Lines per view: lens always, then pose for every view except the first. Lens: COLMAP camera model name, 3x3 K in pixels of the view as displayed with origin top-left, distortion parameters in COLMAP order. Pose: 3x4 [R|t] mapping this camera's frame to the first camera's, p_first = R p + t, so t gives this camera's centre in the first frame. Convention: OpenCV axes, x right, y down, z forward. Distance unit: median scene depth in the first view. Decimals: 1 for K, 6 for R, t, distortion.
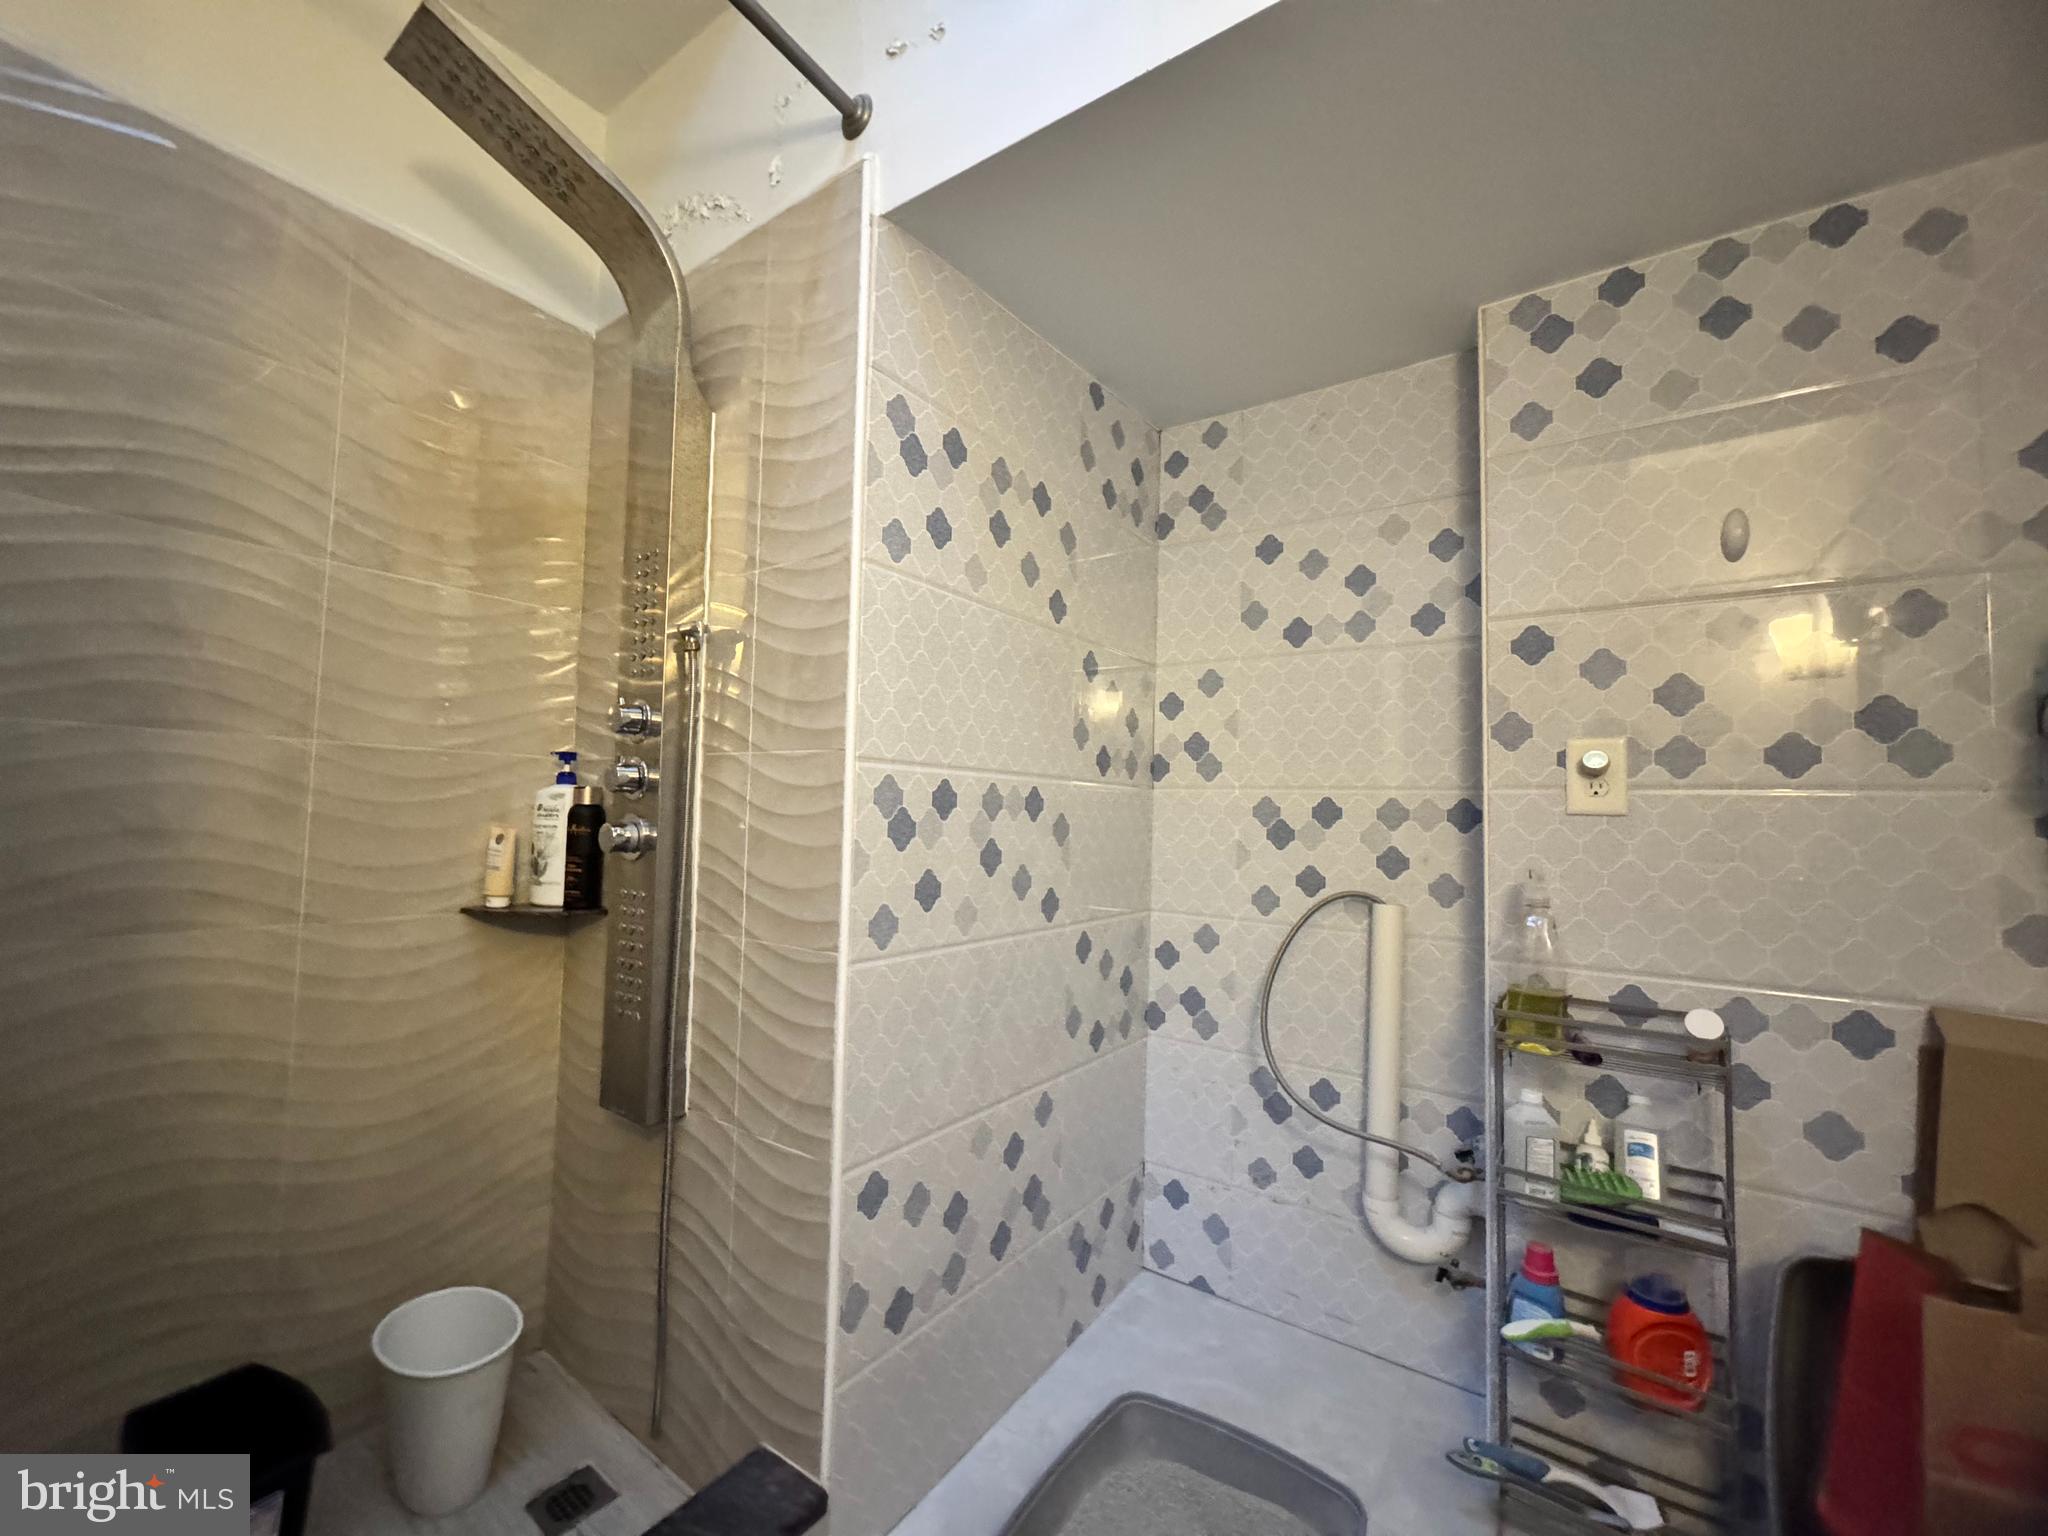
lens RADIAL K [[819.2, 0, 1019.9], [0, 819.2, 772.0], [0, 0, 1]] dist [-0.003668, 0.000081]
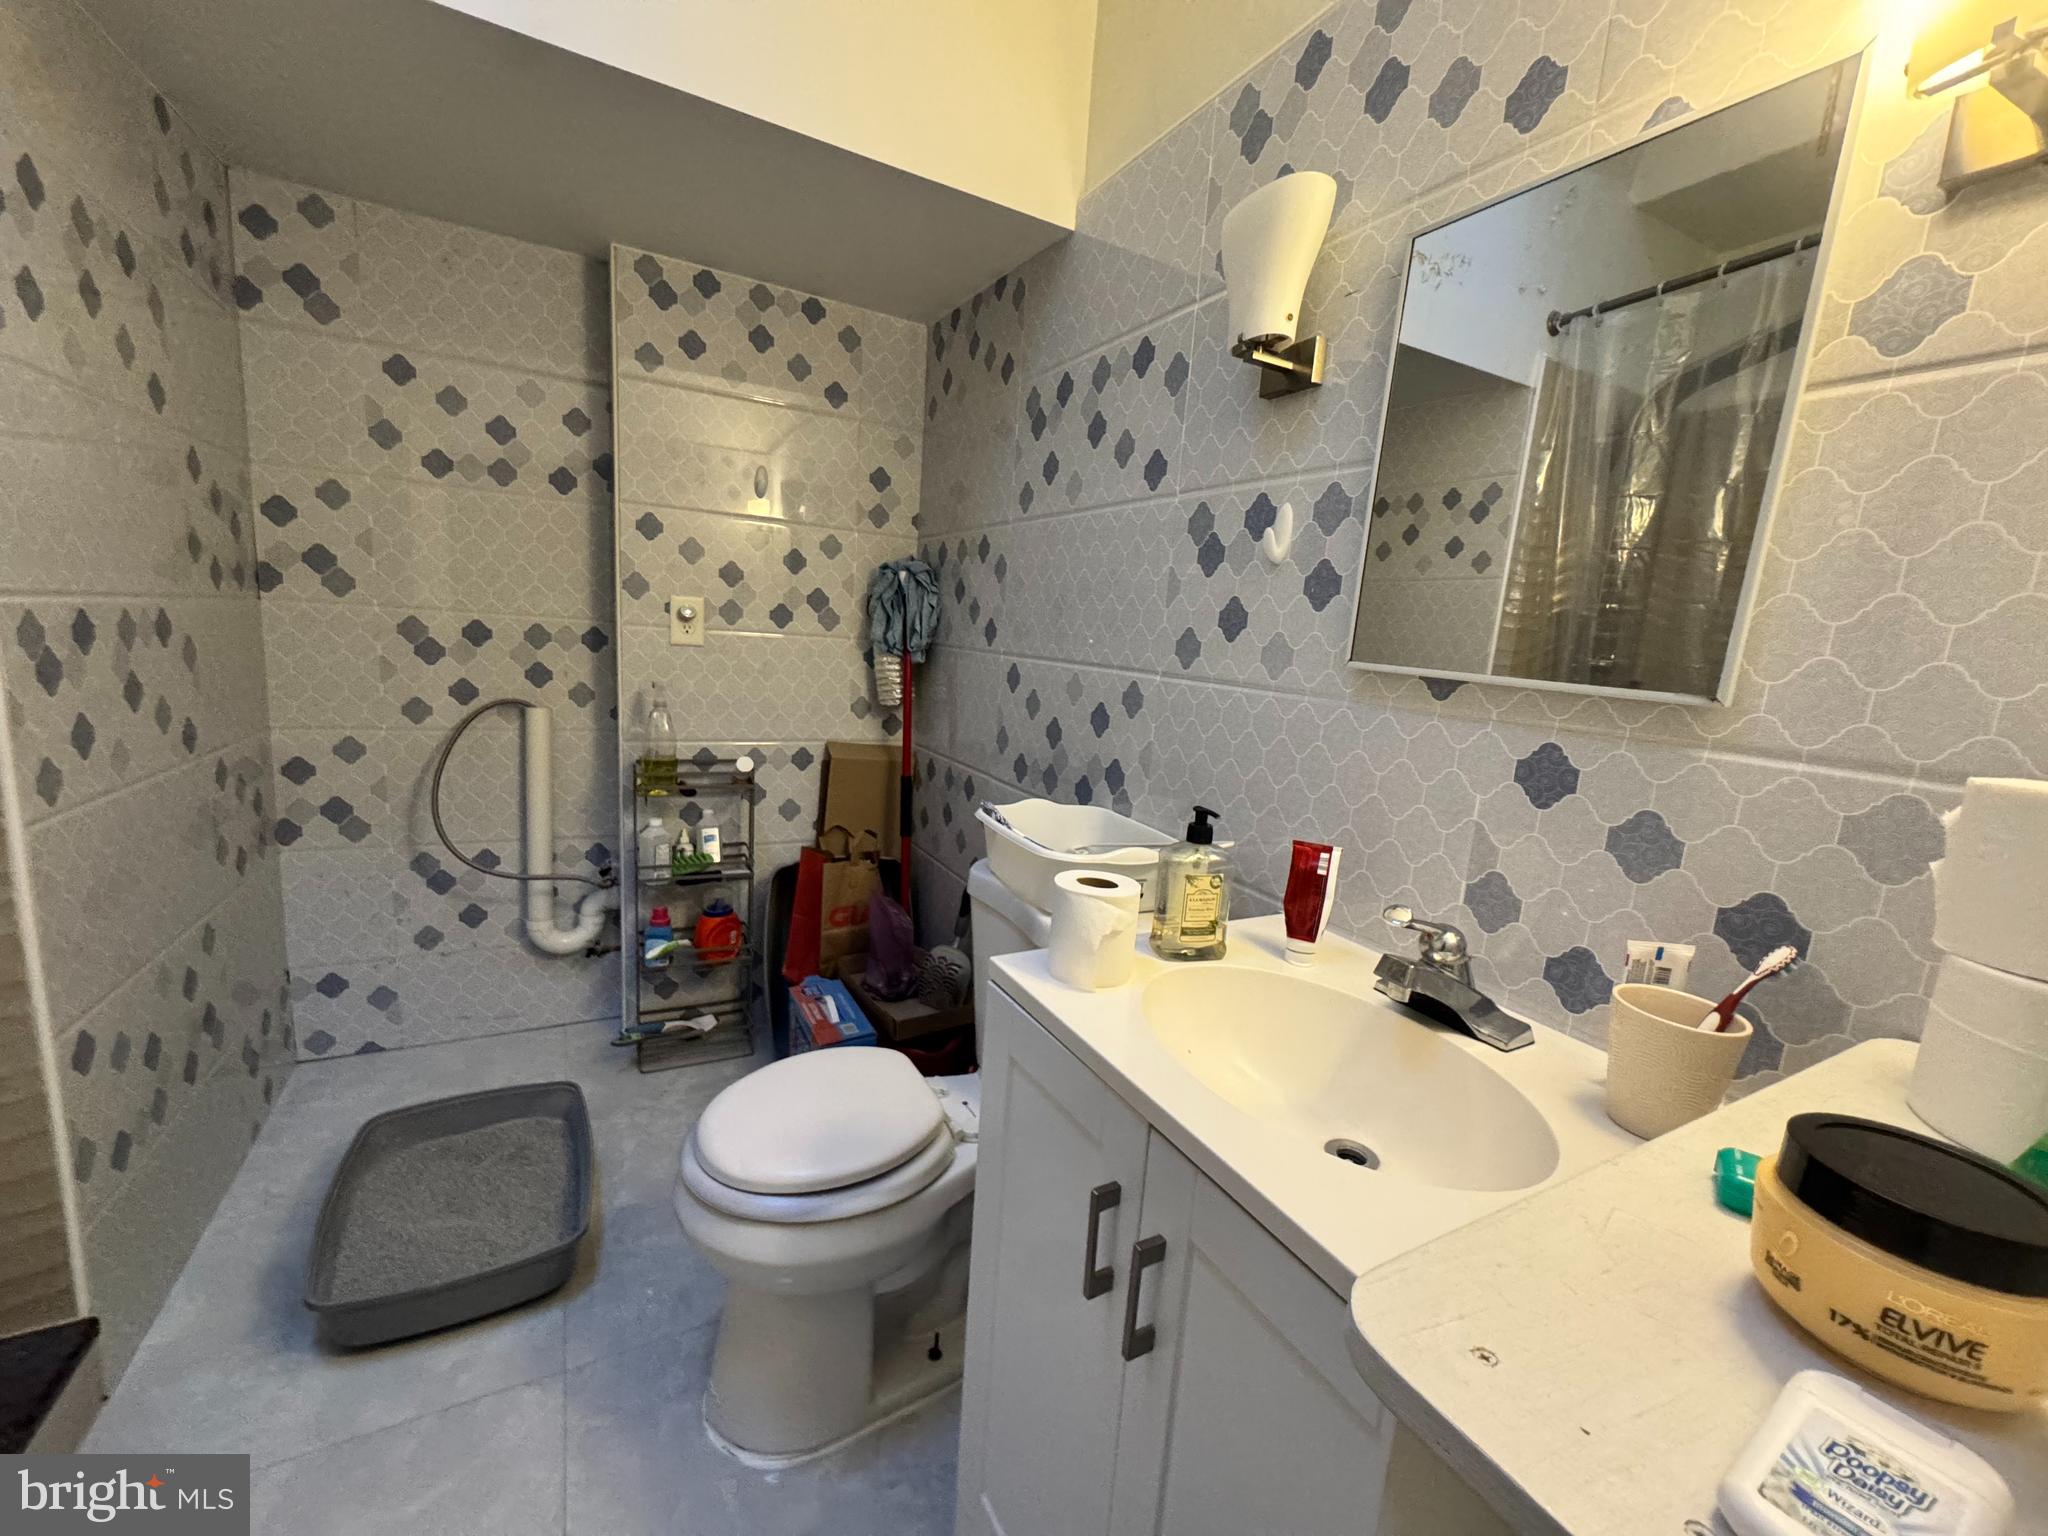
lens RADIAL K [[819.2, 0, 1023.2], [0, 819.2, 771.6], [0, 0, 1]] dist [-0.003668, 0.000081]
pose [[0.451020, -0.142394, 0.881082, -0.398689], [-0.104203, 0.972038, 0.210435, -0.102158], [-0.886410, -0.186722, 0.423571, -0.272437]]
